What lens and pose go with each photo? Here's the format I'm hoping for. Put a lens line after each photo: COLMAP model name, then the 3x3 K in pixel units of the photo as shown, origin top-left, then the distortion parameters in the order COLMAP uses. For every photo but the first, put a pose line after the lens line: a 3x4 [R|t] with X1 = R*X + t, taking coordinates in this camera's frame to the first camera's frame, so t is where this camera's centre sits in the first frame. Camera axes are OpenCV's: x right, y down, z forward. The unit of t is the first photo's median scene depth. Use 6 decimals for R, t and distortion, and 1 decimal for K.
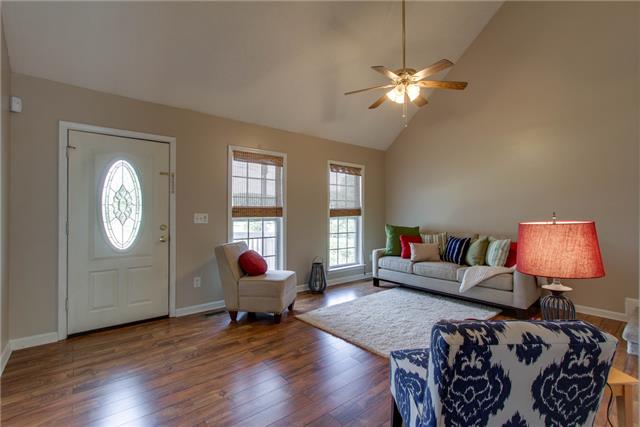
lens RADIAL K [[299.2, 0, 318.9], [0, 299.2, 218.6], [0, 0, 1]] dist [-0.000653, -0.000311]
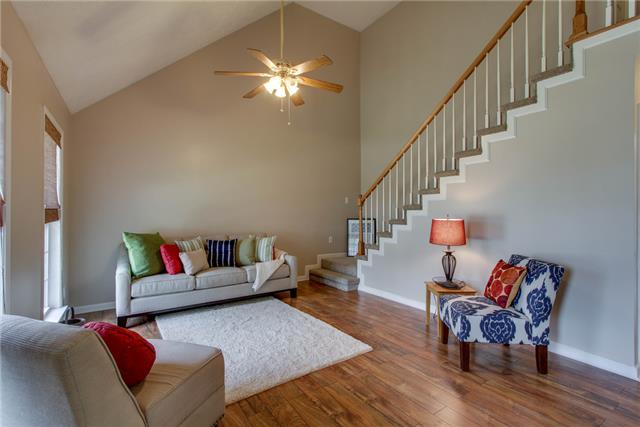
lens RADIAL K [[299.2, 0, 319.1], [0, 299.2, 208.8], [0, 0, 1]] dist [-0.000653, -0.000311]
pose [[0.094320, 0.014013, 0.995443, -0.509501], [0.020440, 0.999663, -0.016009, -0.016860], [-0.995332, 0.021856, 0.094001, 0.636880]]
